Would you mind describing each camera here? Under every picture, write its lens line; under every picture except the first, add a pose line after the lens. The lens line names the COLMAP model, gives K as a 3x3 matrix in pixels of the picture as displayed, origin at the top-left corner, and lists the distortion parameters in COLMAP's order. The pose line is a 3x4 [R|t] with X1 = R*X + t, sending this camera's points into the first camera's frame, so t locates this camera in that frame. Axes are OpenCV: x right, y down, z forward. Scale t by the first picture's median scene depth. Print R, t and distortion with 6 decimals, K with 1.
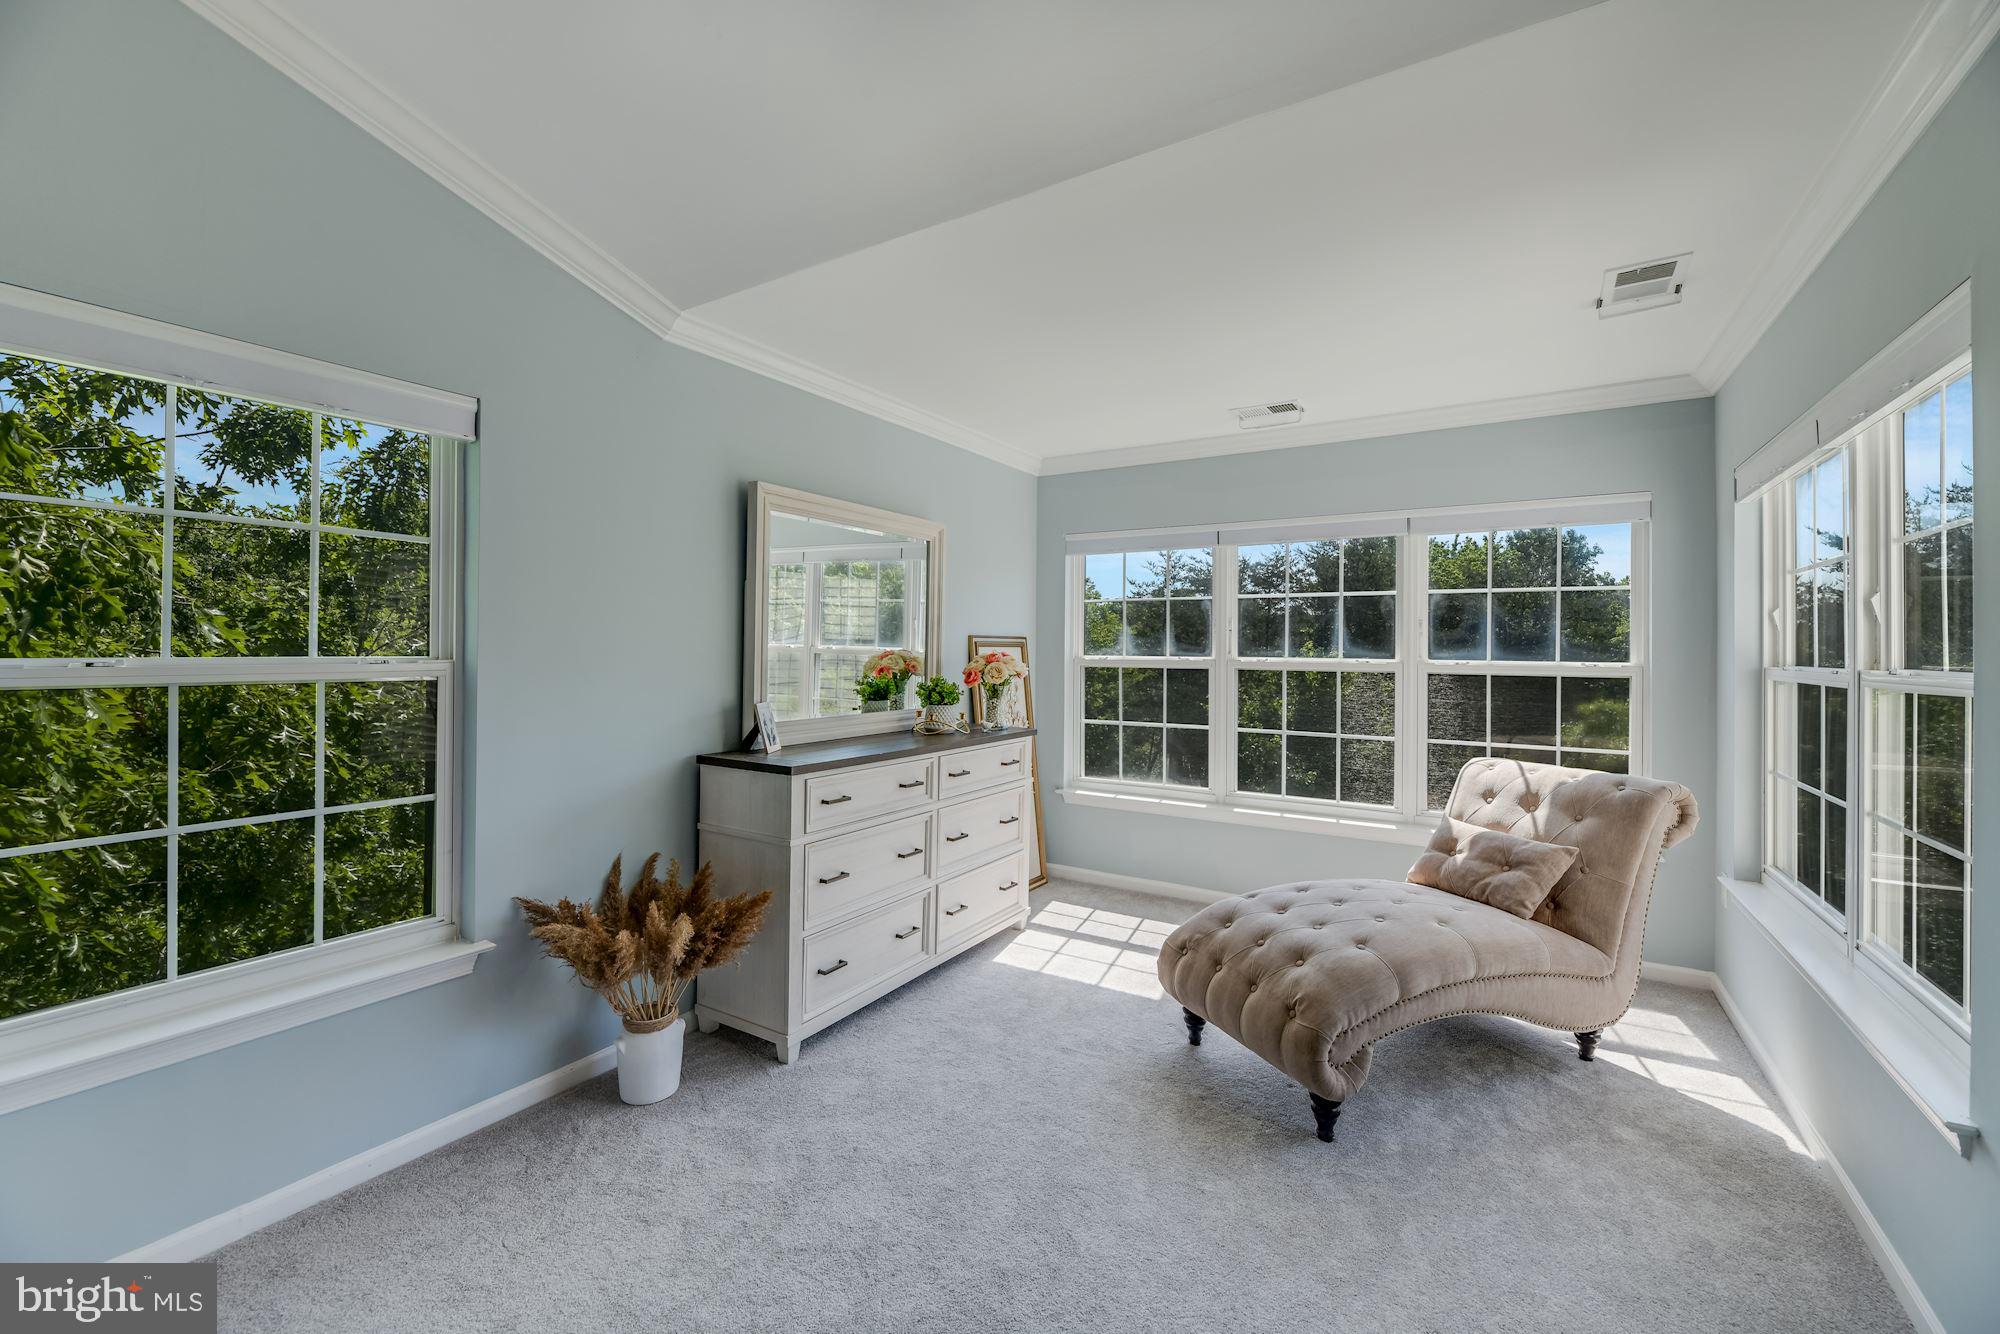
lens RADIAL K [[816.1, 0, 1015.2], [0, 816.1, 663.6], [0, 0, 1]] dist [-0.000226, 0.000008]
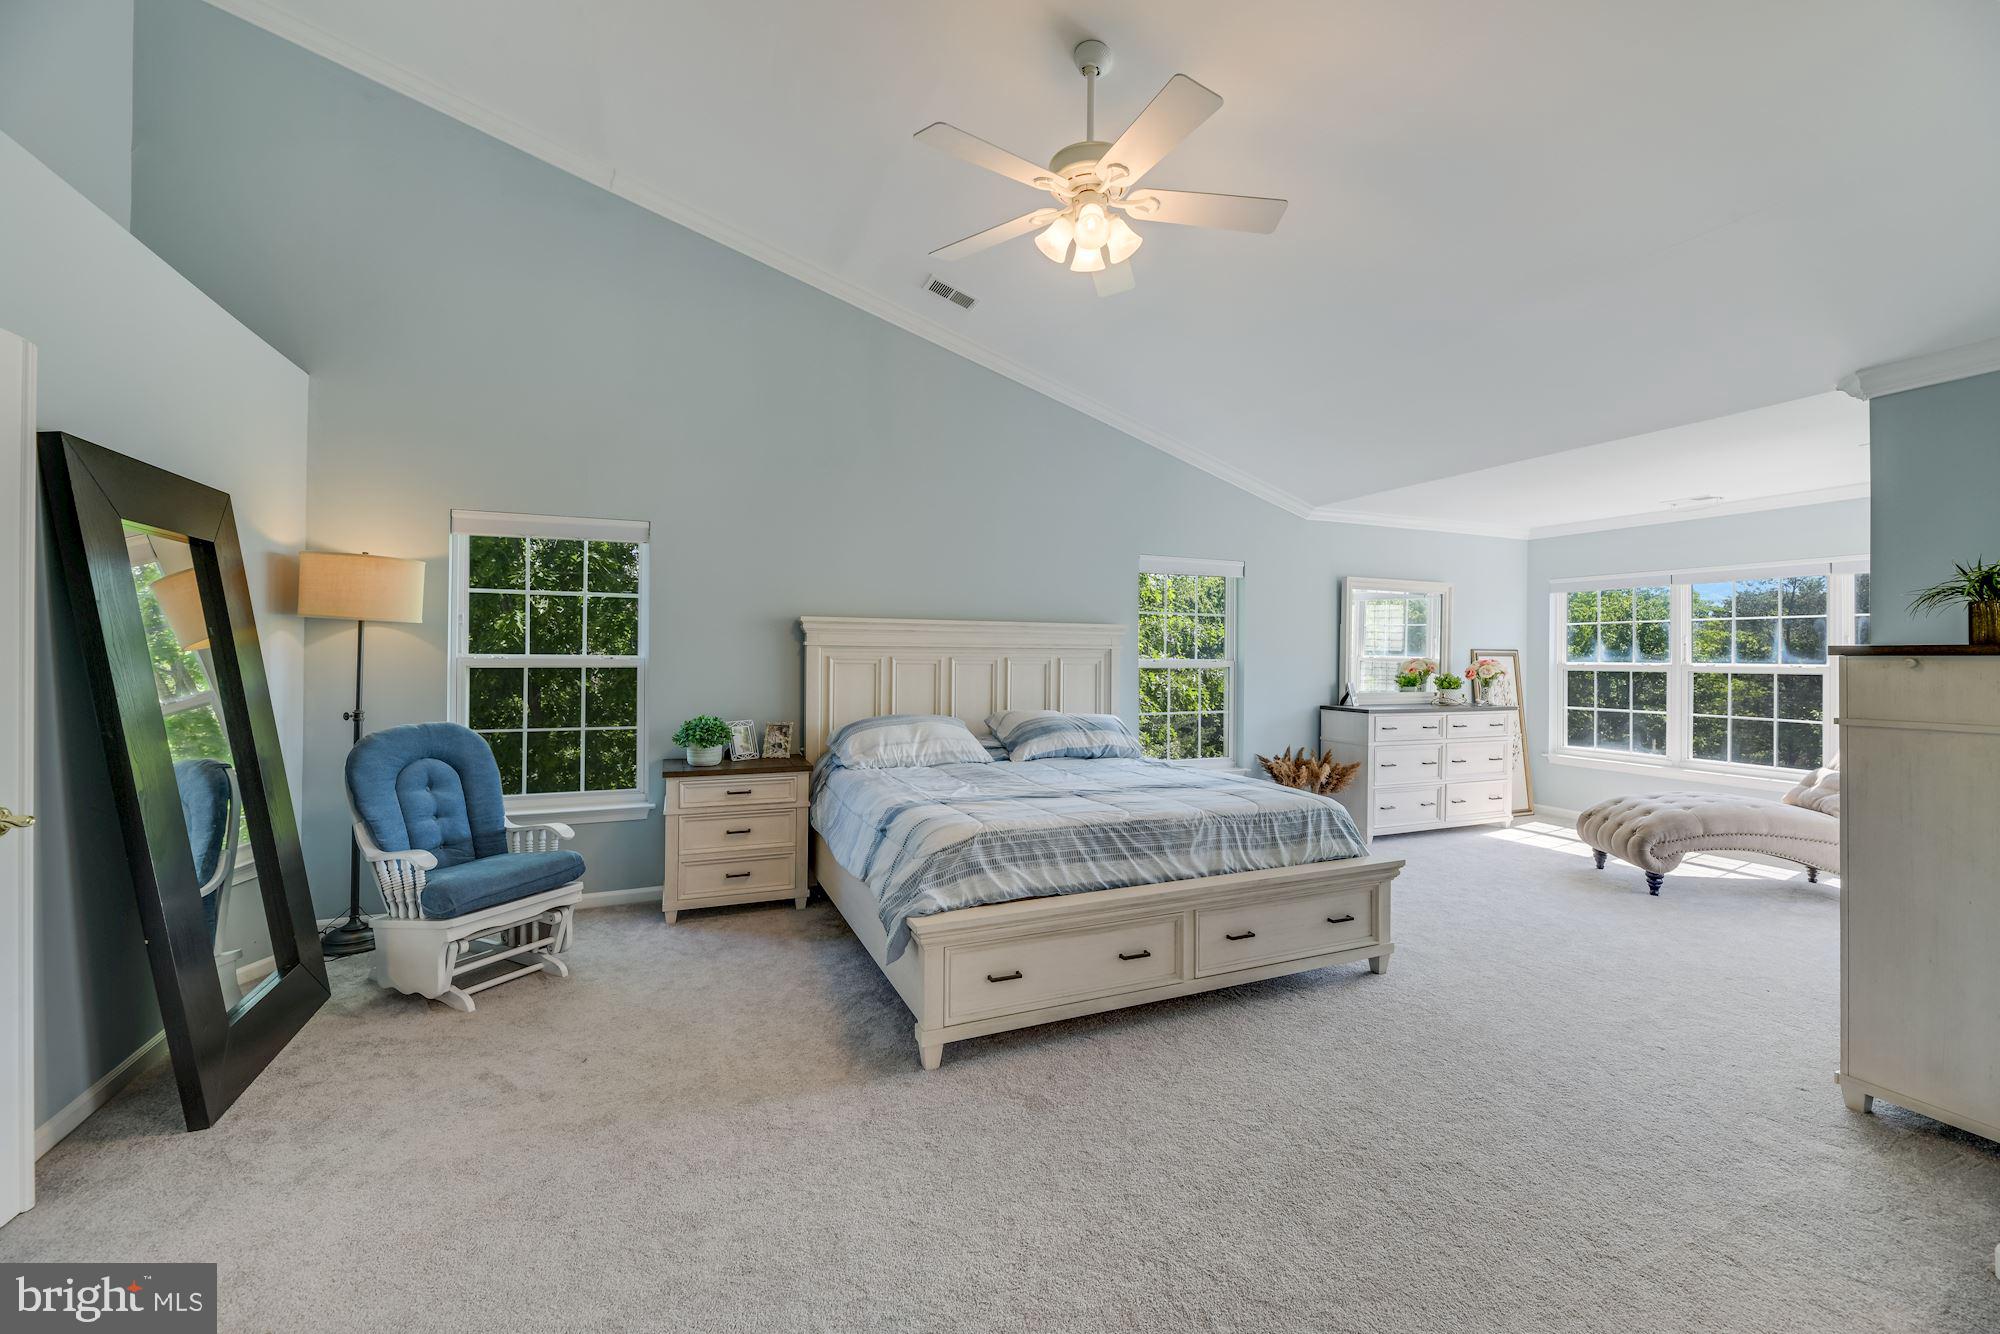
lens RADIAL K [[816.1, 0, 998.8], [0, 816.1, 643.5], [0, 0, 1]] dist [0.001330, -0.000035]
pose [[0.813918, -0.006414, -0.580944, 0.137709], [-0.013063, 0.999484, -0.029337, 0.016625], [0.580832, 0.031467, 0.813415, -0.972335]]
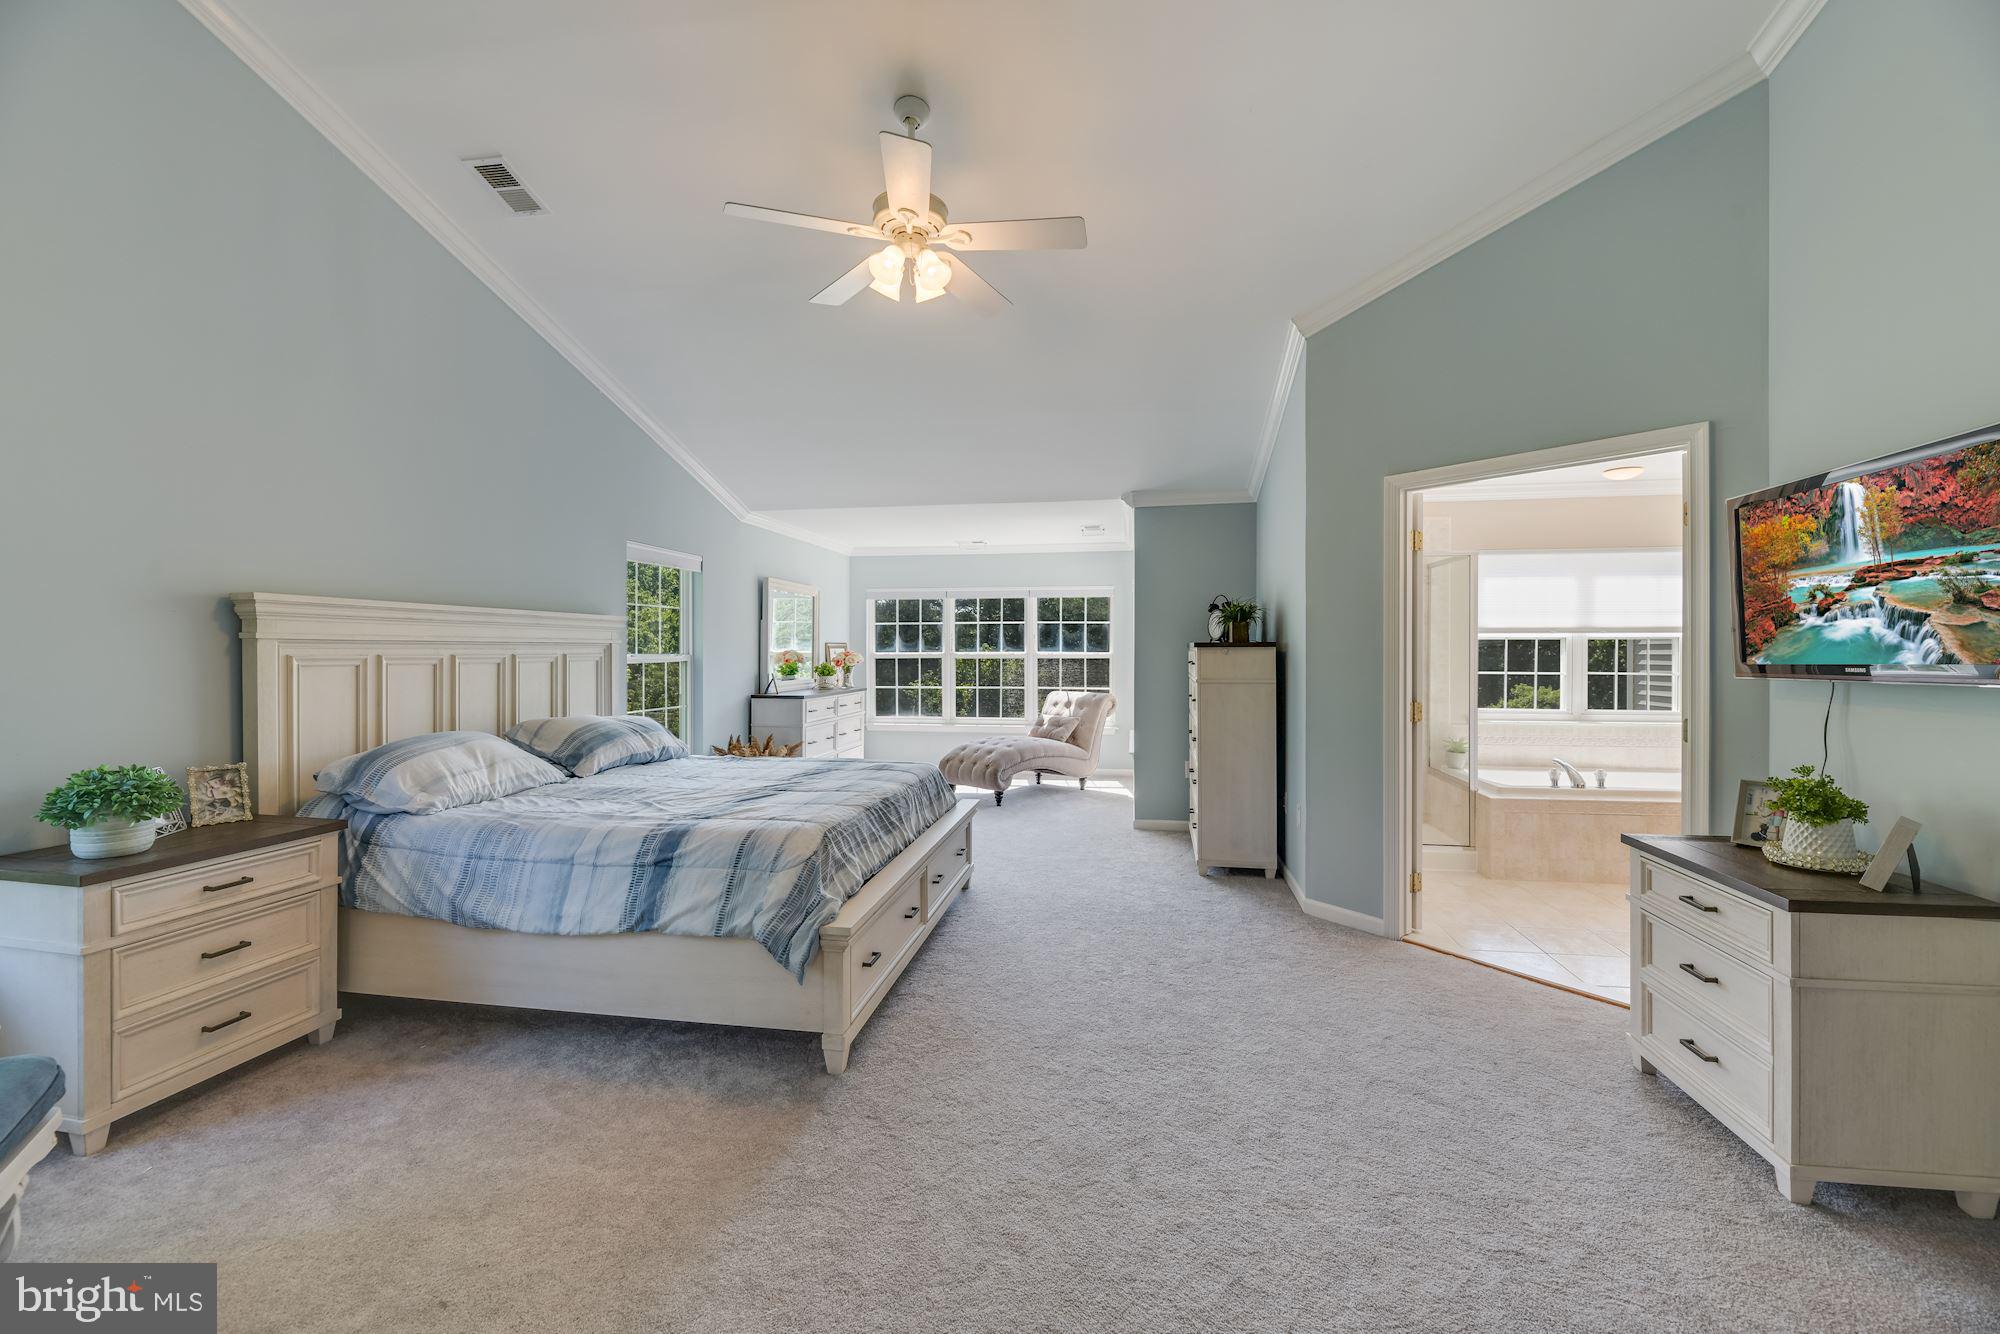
lens RADIAL K [[829.9, 0, 1006.4], [0, 829.9, 618.7], [0, 0, 1]] dist [-0.001224, -0.000268]
pose [[0.927085, 0.005258, 0.374813, -0.453577], [0.014697, 0.998623, -0.050362, 0.017953], [-0.374562, 0.052199, 0.925732, -1.143726]]
